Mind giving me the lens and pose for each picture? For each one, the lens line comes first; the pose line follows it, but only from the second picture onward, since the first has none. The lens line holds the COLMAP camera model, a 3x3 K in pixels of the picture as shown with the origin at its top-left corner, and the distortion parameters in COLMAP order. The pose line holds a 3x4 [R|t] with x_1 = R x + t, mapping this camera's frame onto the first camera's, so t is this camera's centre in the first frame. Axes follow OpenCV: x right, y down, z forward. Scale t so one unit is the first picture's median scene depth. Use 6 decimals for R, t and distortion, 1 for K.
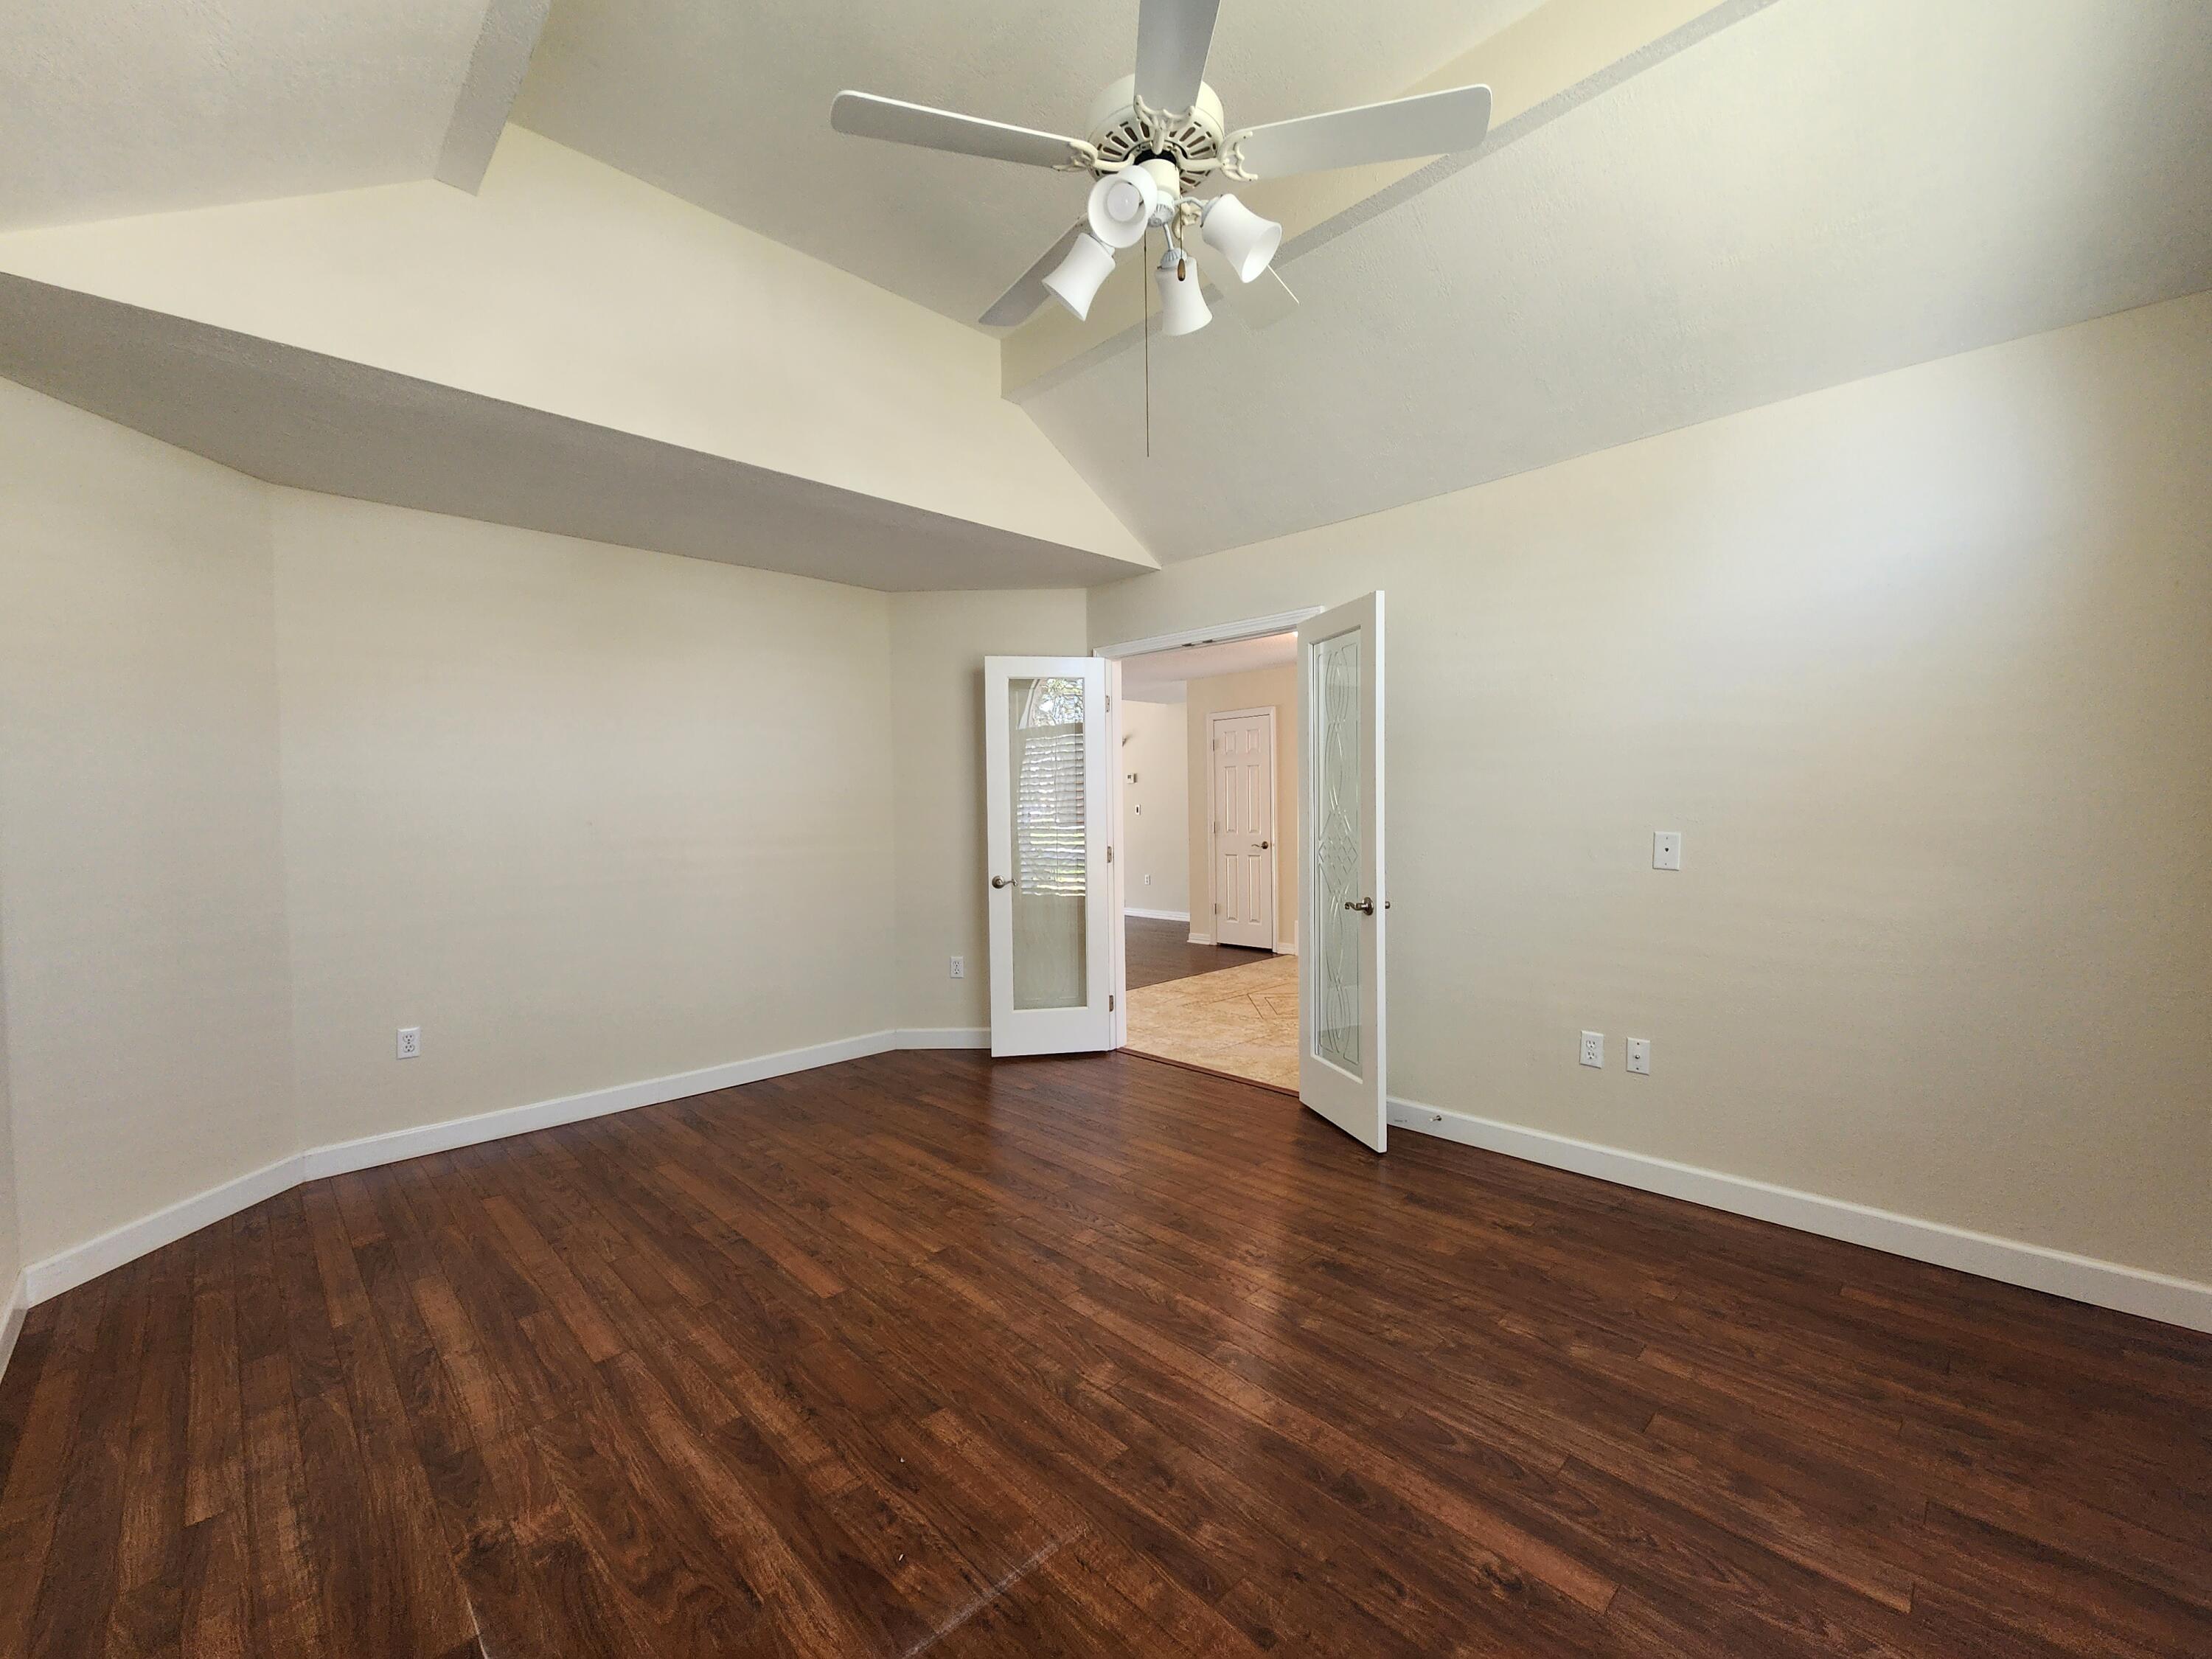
lens RADIAL K [[908.0, 0, 1108.5], [0, 908.0, 830.3], [0, 0, 1]] dist [-0.000284, -0.000213]
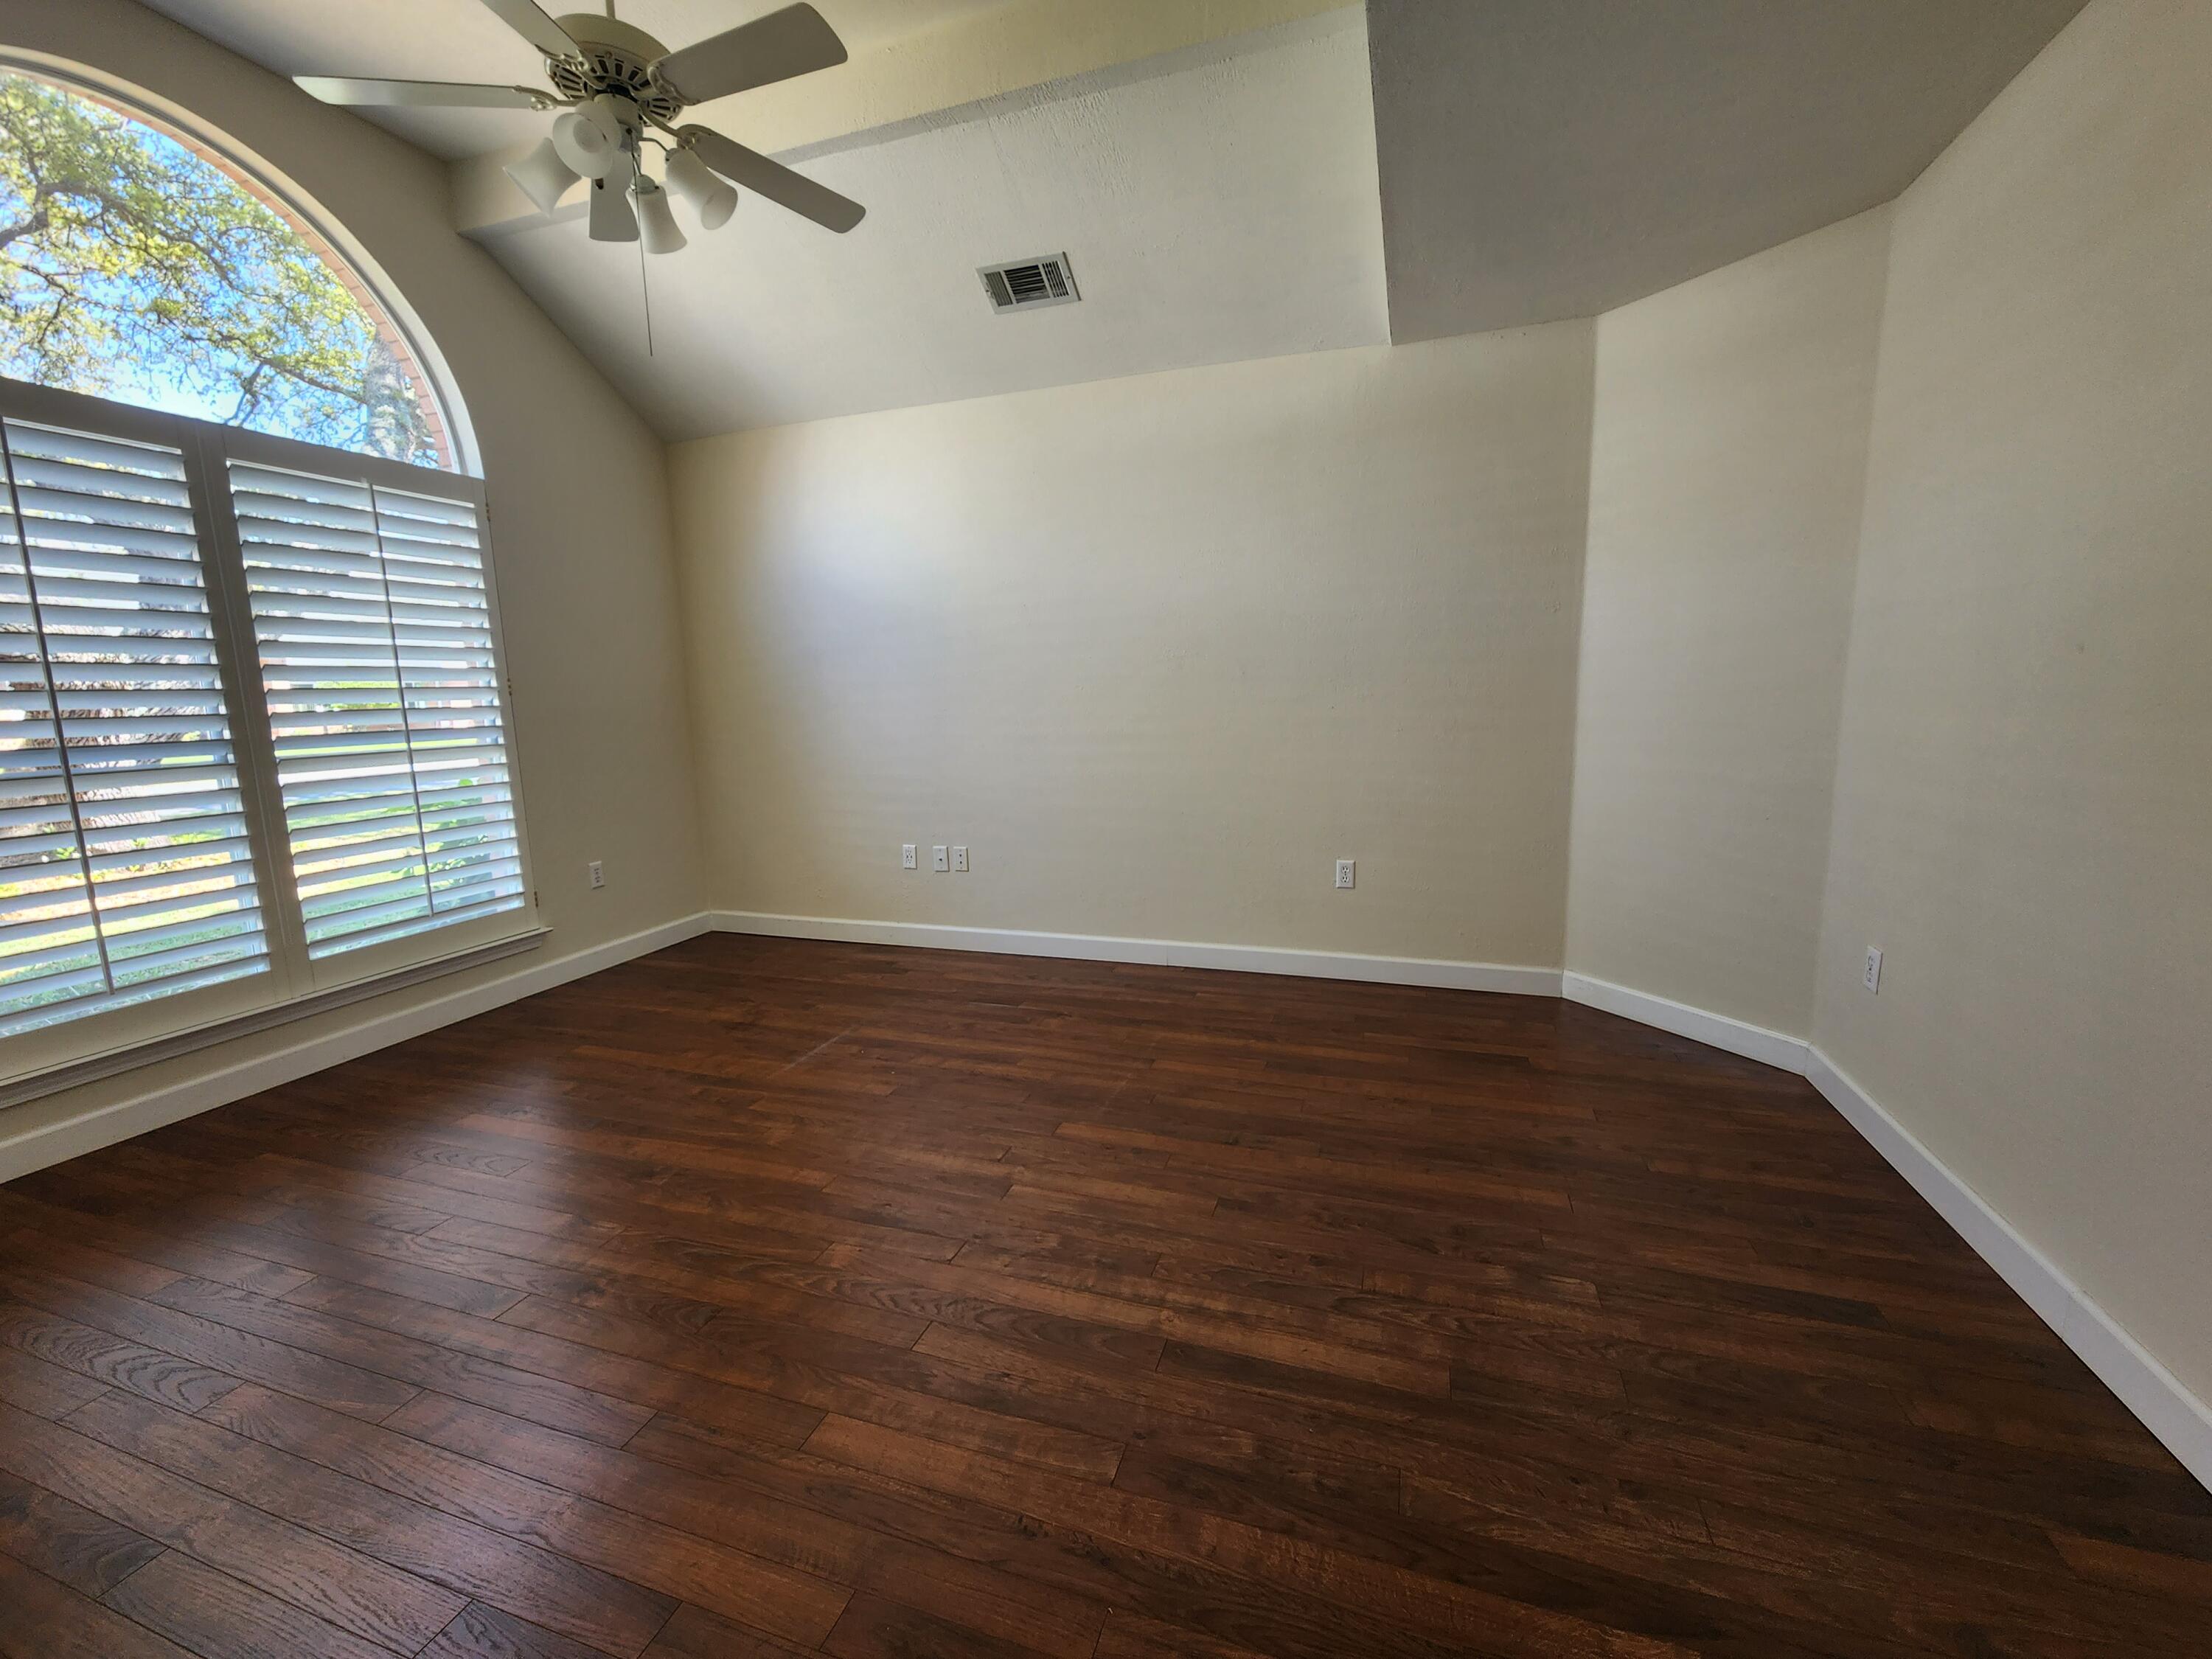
lens RADIAL K [[908.0, 0, 1102.9], [0, 908.0, 830.7], [0, 0, 1]] dist [-0.000284, -0.000213]
pose [[-0.892268, 0.105922, -0.438905, 0.083502], [0.025531, 0.982374, 0.185175, -0.025325], [0.450783, 0.154020, -0.879245, 1.939424]]
